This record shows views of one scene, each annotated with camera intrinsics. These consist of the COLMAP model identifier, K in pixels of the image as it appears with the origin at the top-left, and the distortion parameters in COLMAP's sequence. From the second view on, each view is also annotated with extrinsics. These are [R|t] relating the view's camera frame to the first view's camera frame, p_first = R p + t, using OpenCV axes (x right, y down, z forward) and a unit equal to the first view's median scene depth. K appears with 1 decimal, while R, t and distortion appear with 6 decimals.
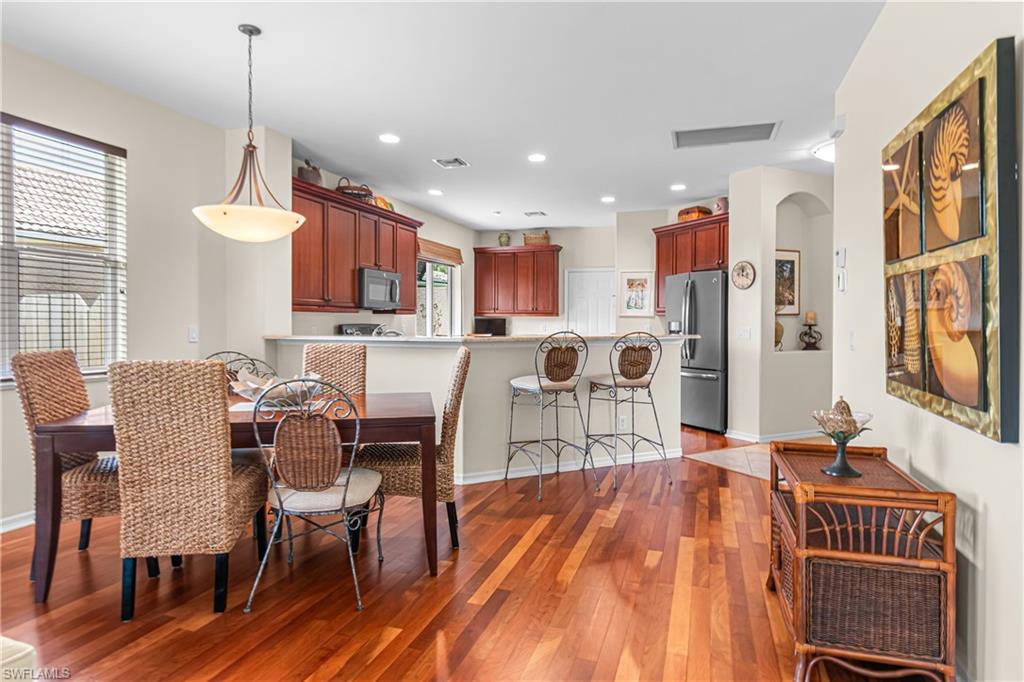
lens RADIAL K [[579.0, 0, 512.6], [0, 579.0, 323.3], [0, 0, 1]] dist [-0.000260, -0.000063]
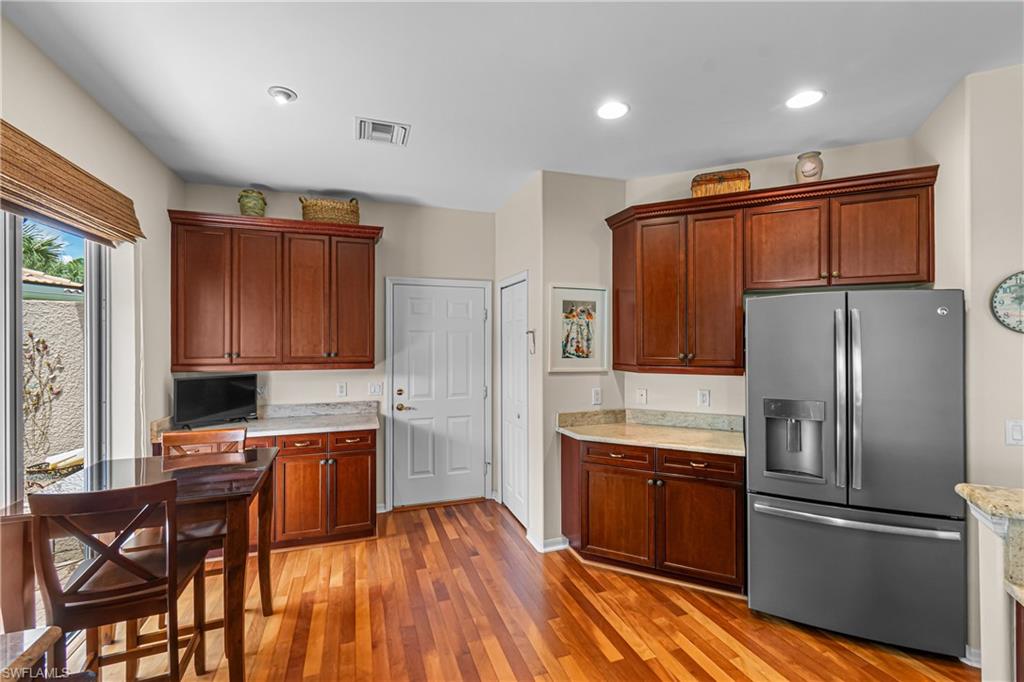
lens RADIAL K [[450.4, 0, 515.9], [0, 450.4, 339.1], [0, 0, 1]] dist [-0.000195, -0.000144]
pose [[0.786280, -0.003888, 0.617858, -0.077087], [0.006637, 0.999976, -0.002153, -0.037047], [-0.617835, 0.005794, 0.786287, 0.633464]]
